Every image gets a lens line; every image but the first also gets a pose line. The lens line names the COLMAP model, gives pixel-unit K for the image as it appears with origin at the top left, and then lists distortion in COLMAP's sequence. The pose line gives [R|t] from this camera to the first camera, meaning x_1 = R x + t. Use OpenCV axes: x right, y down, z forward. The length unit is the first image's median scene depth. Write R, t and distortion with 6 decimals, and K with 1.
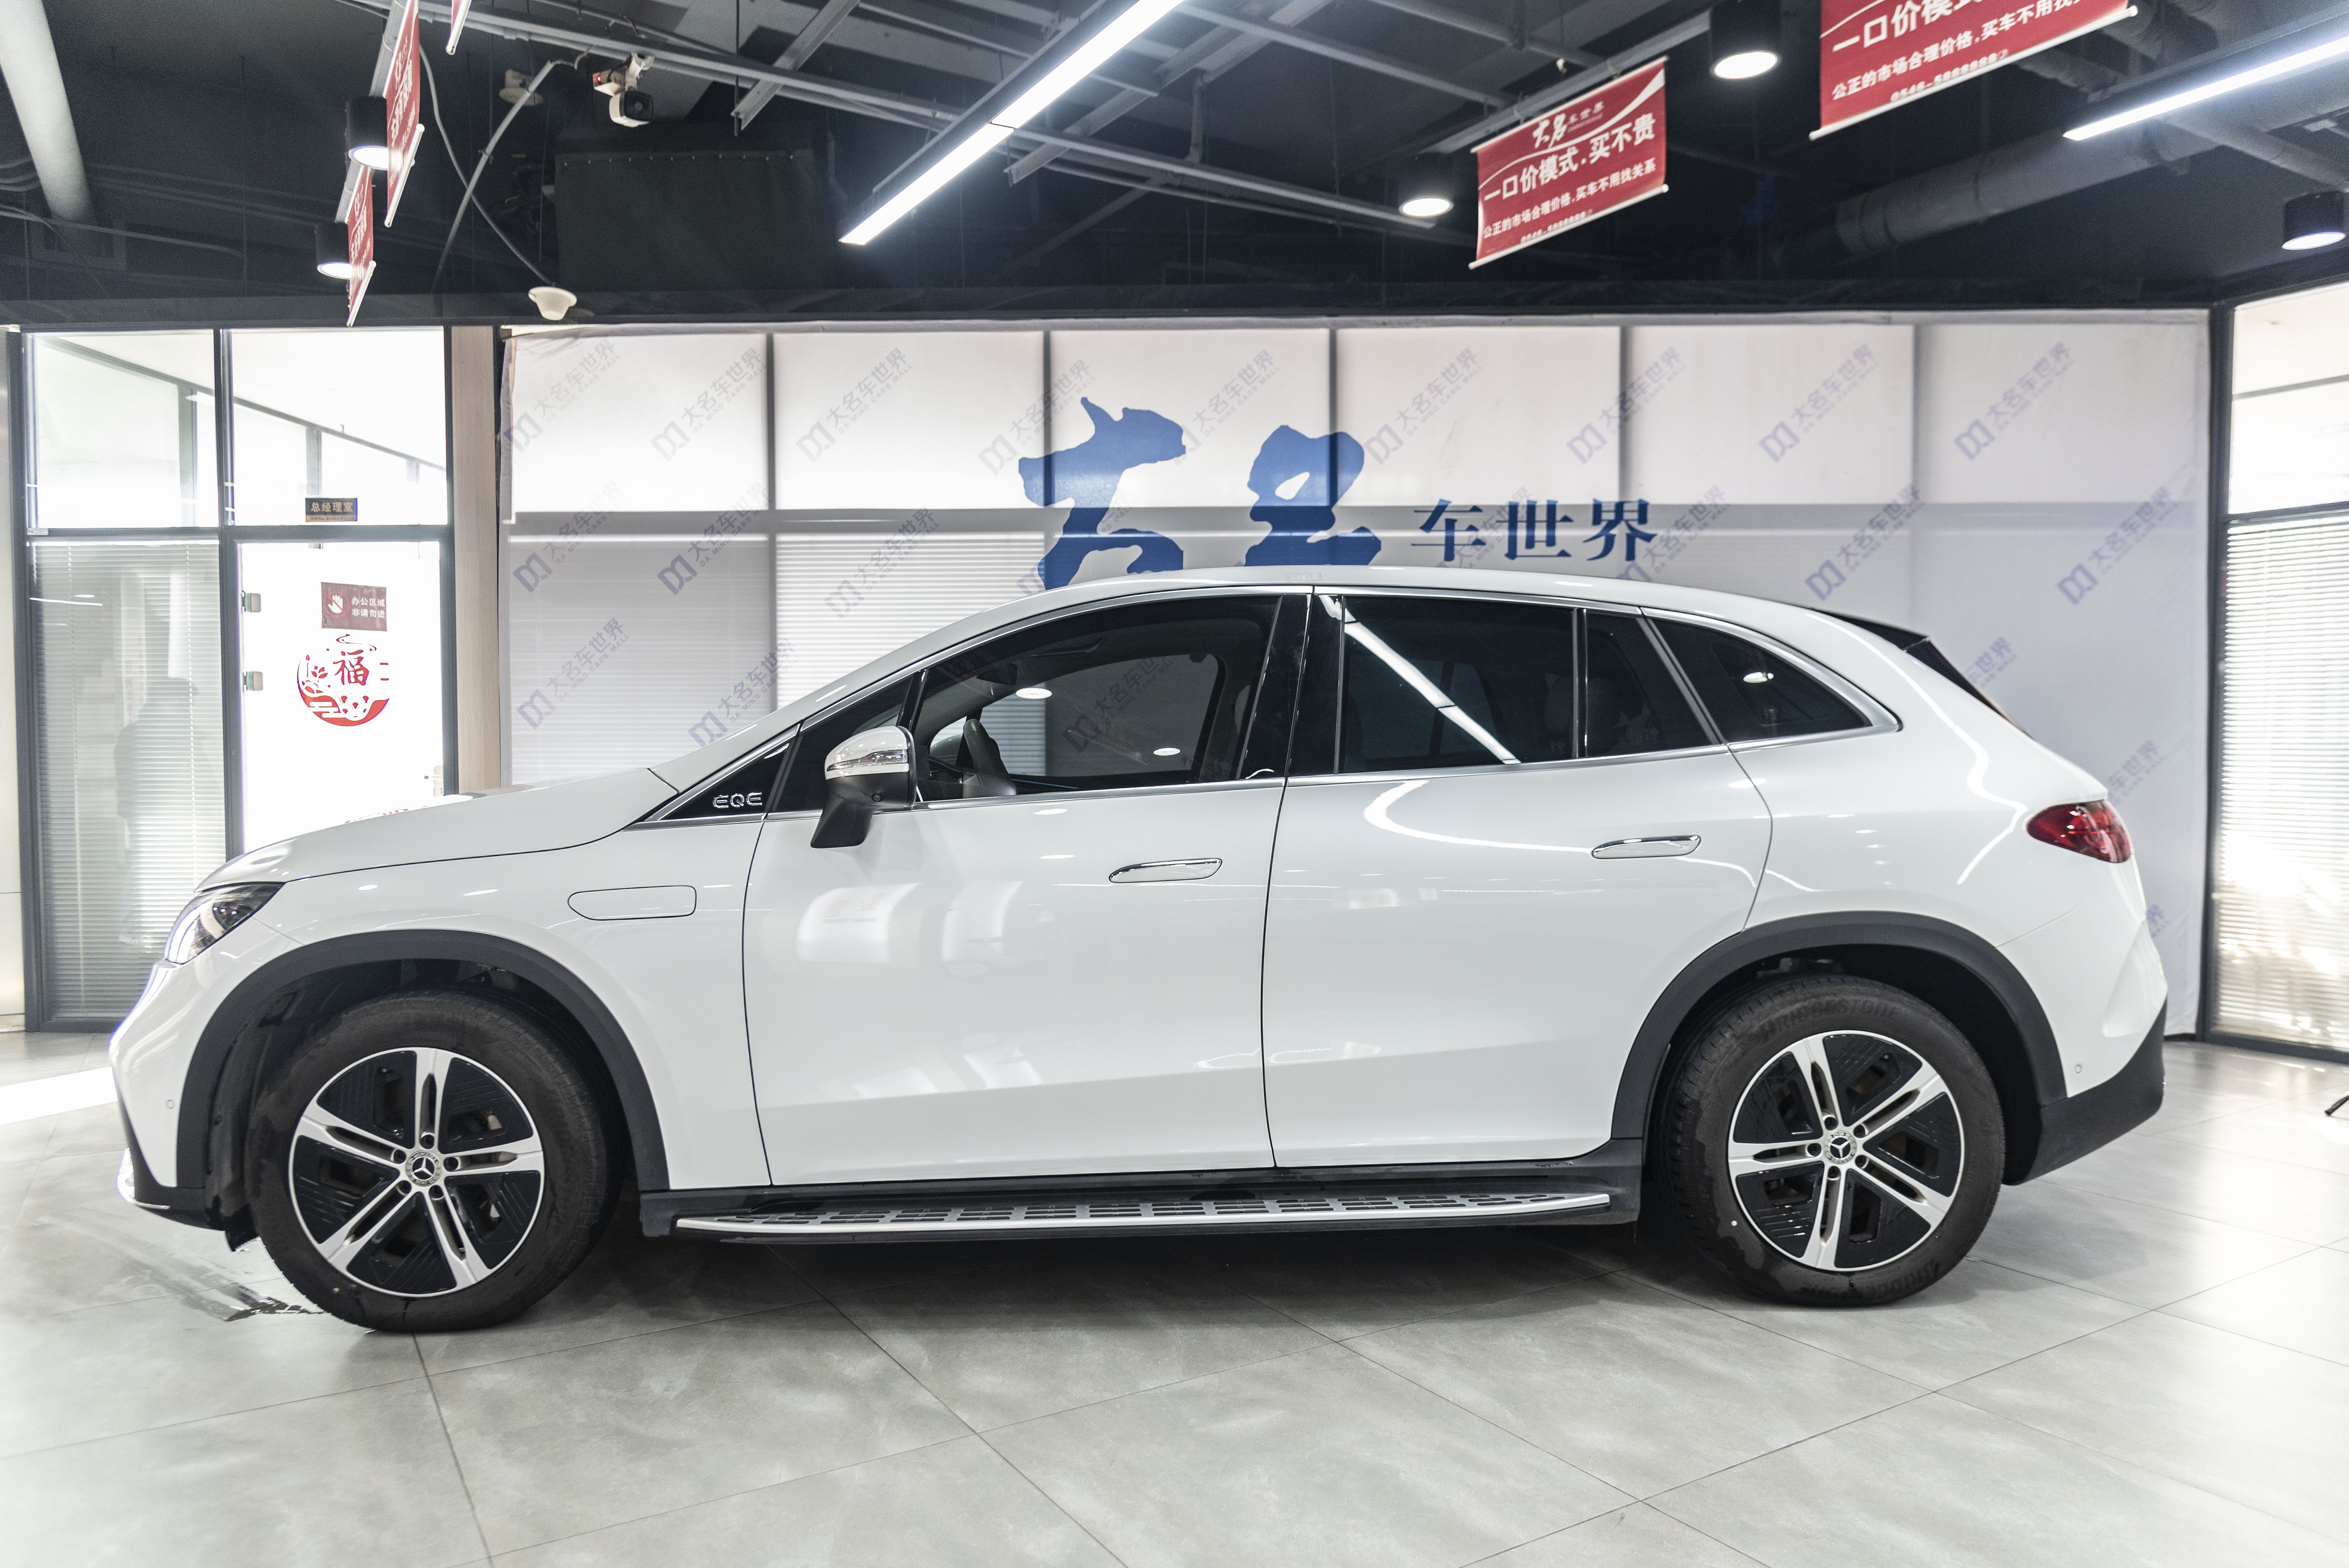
lens RADIAL K [[1607.4, 0, 1174.5], [0, 1607.4, 784.0], [0, 0, 1]] dist [0.000615, 0.002024]
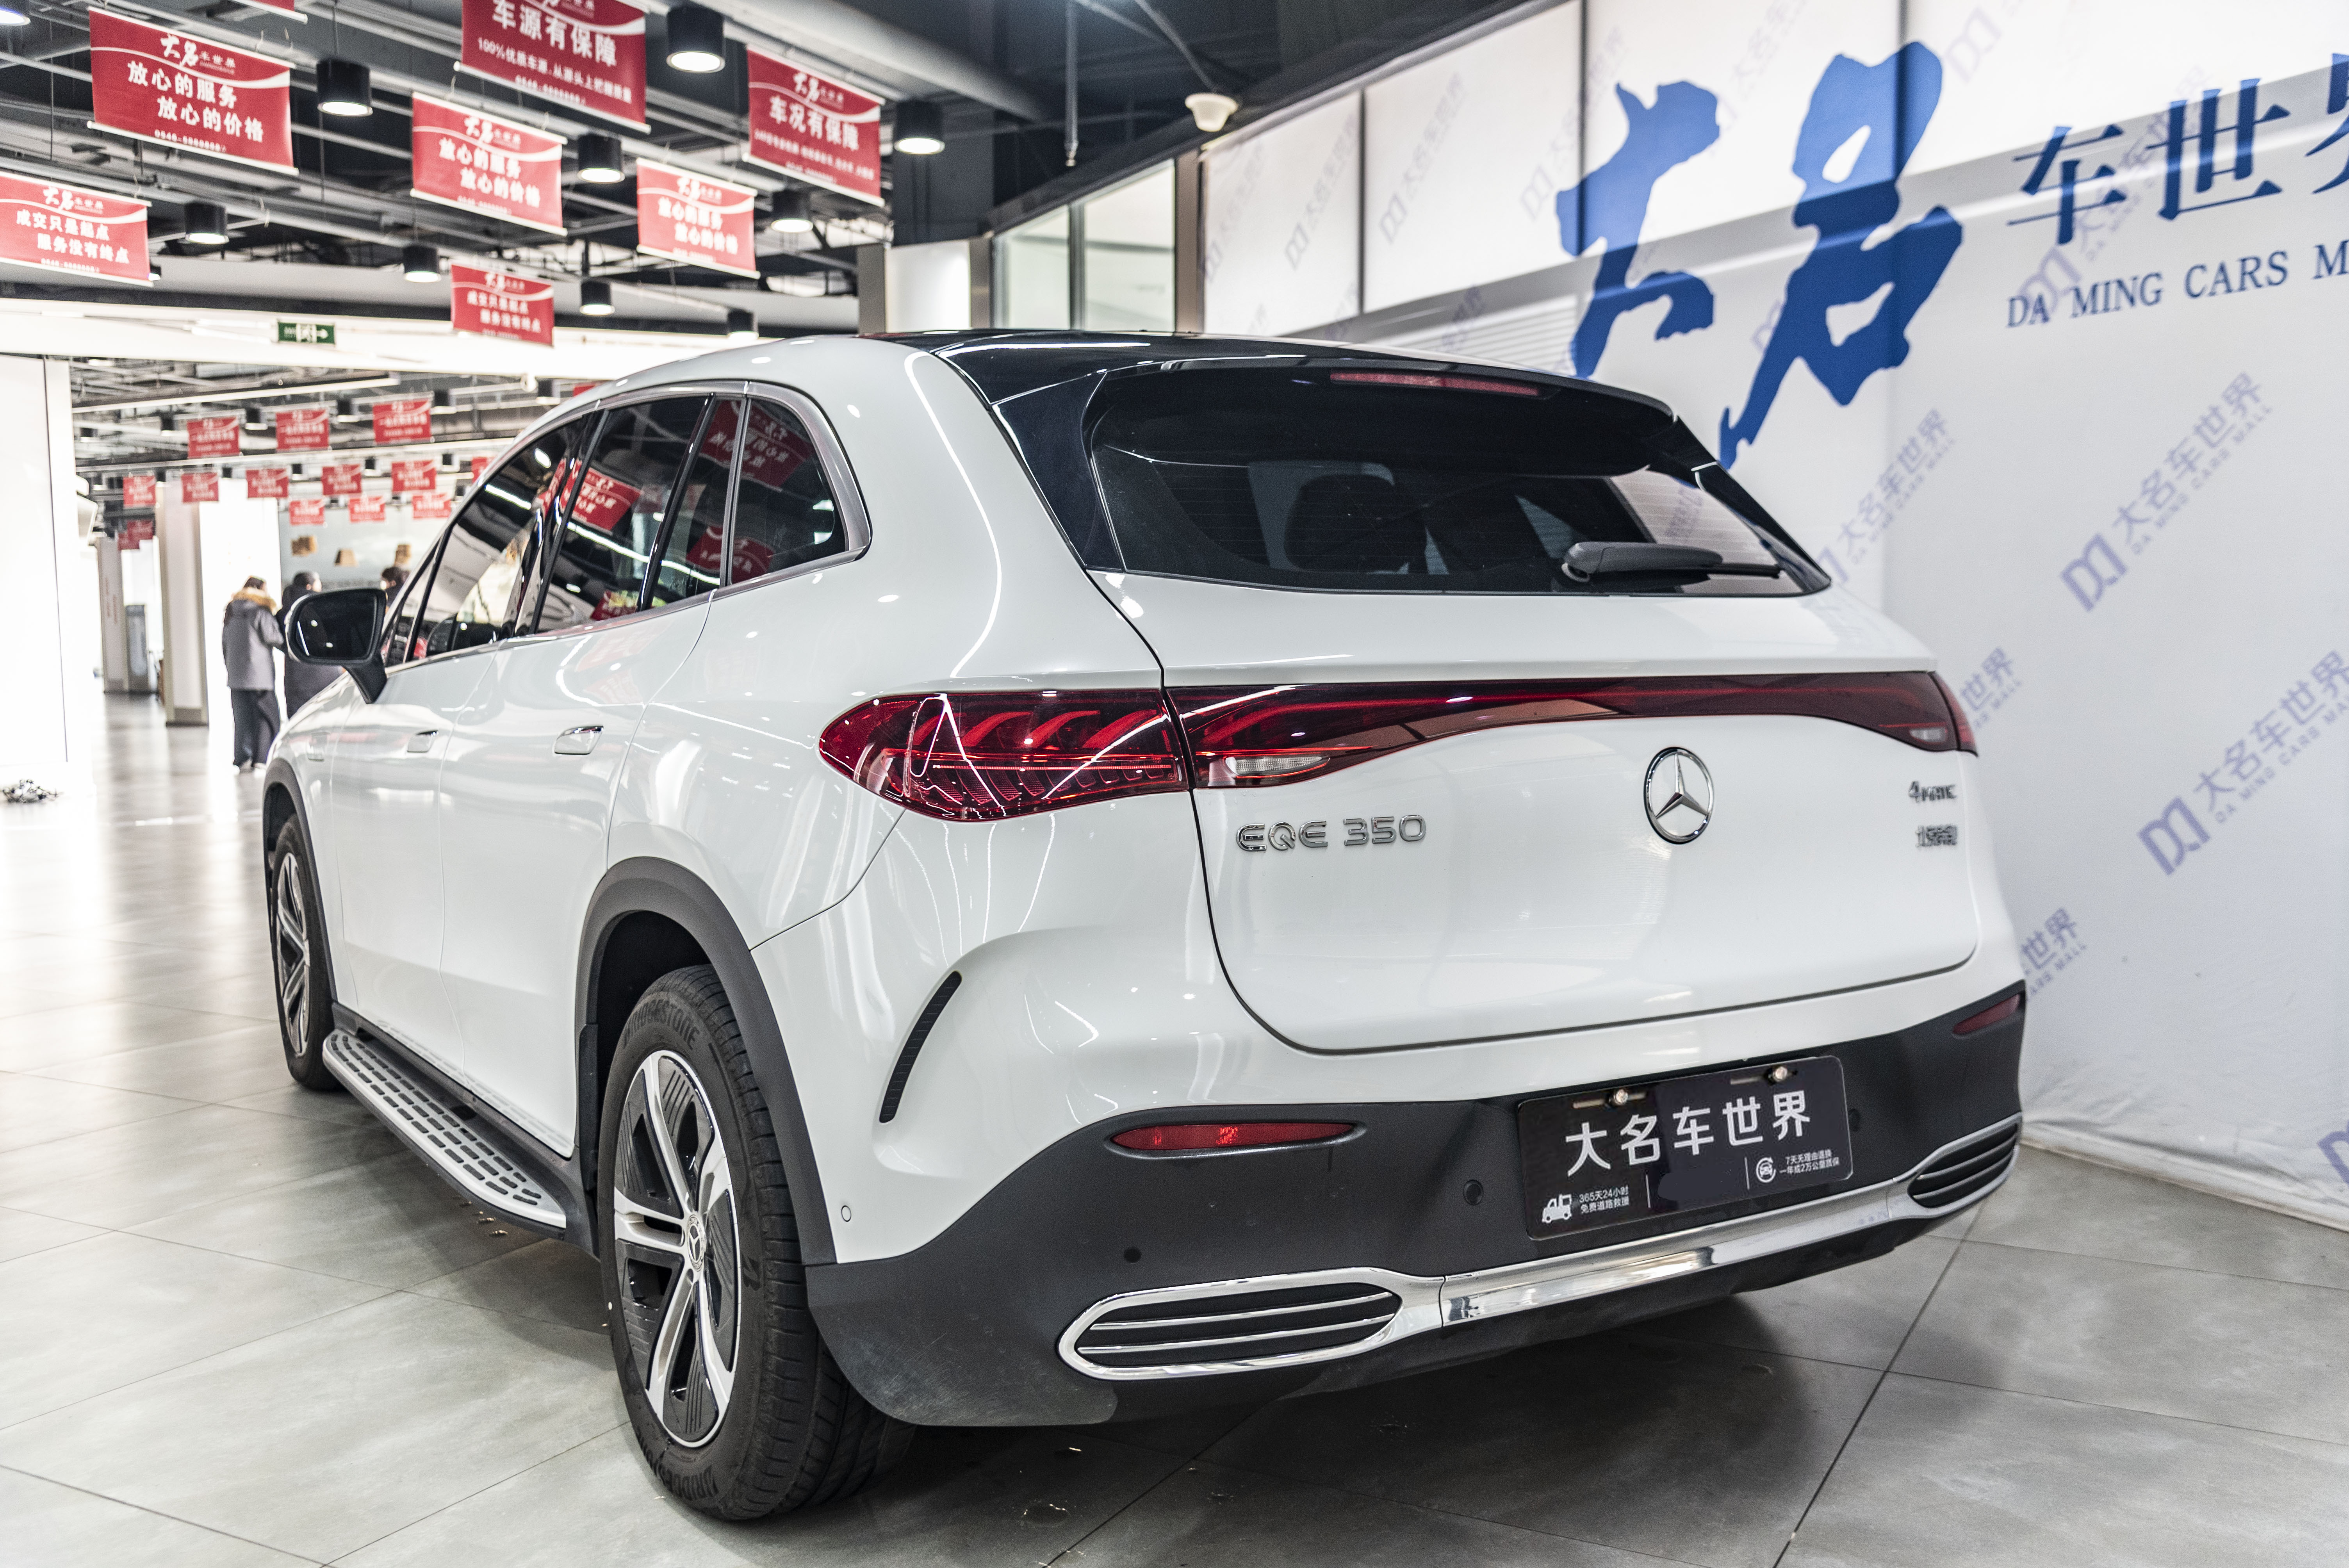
lens RADIAL K [[2054.6, 0, 1177.8], [0, 2054.6, 827.0], [0, 0, 1]] dist [-0.039363, 0.065914]
pose [[0.497944, 0.082055, -0.863318, 0.618252], [-0.017987, 0.996277, 0.084318, -0.000055], [0.867023, -0.026457, 0.497566, 0.412650]]
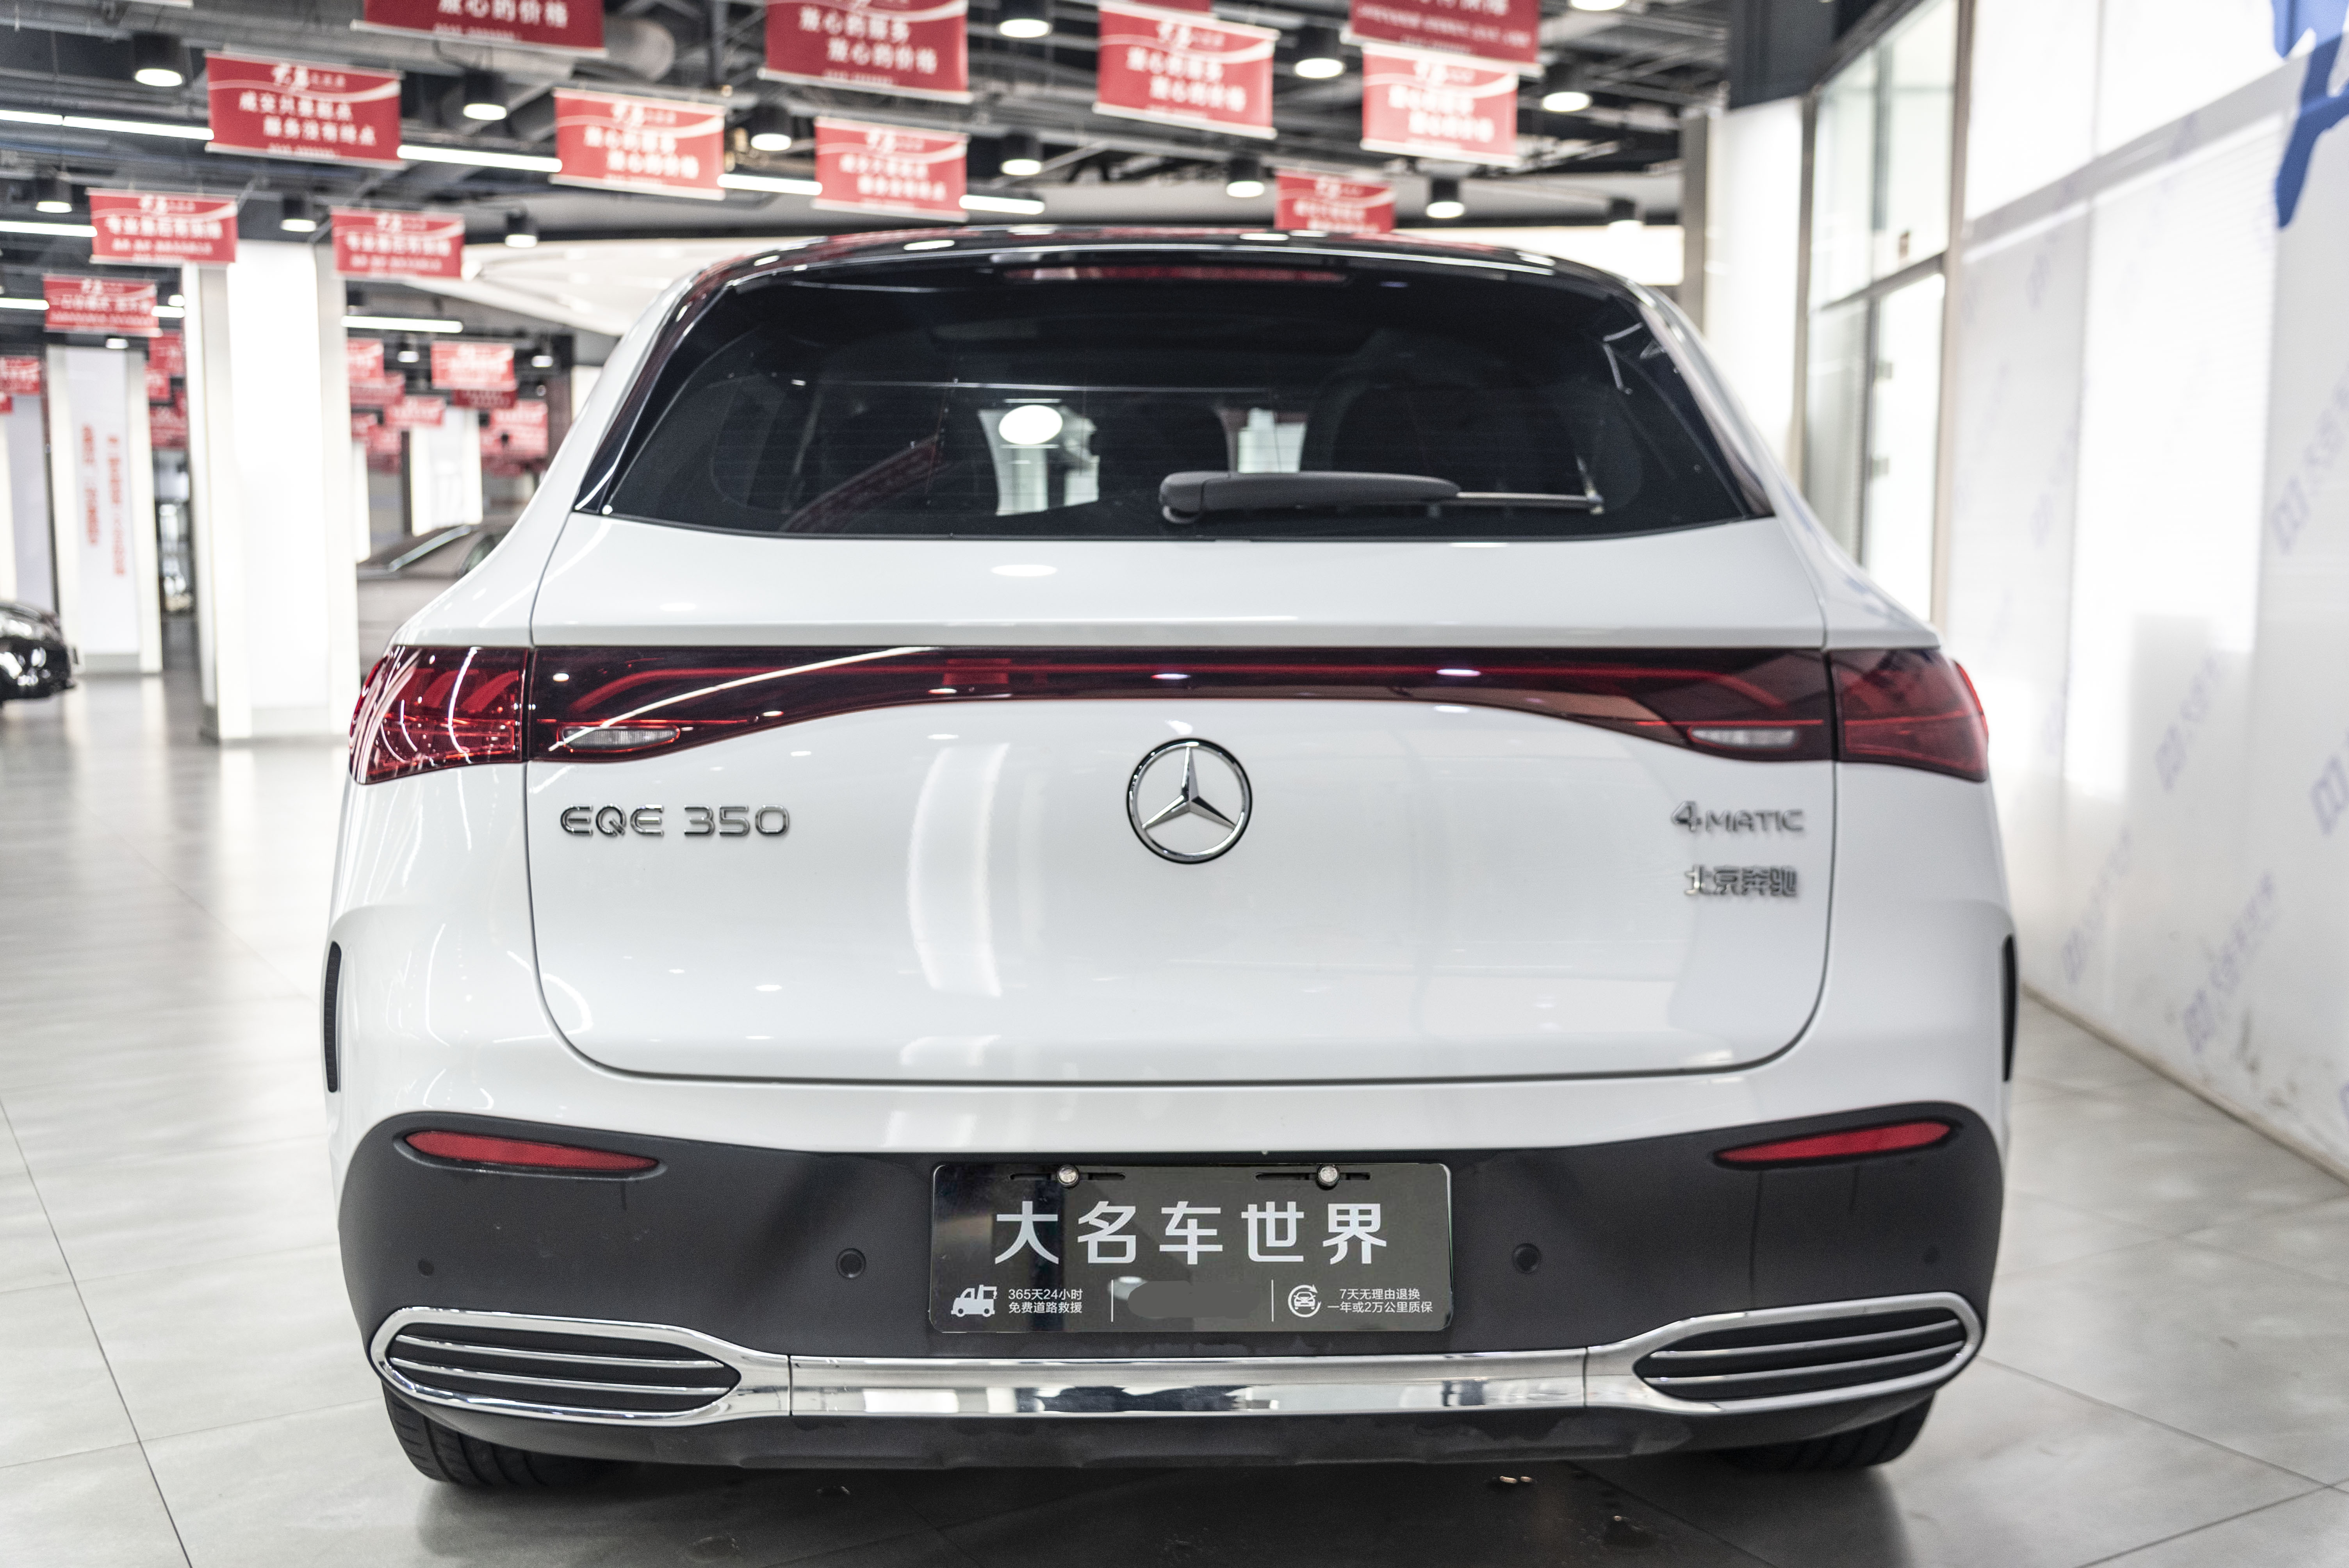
lens RADIAL K [[2319.3, 0, 1174.5], [0, 2319.3, 784.0], [0, 0, 1]] dist [0.014289, -0.002620]
pose [[0.001539, 0.096847, -0.995298, 0.666496], [-0.025449, 0.994981, 0.096777, -0.009793], [0.999675, 0.025181, 0.003995, 0.665626]]
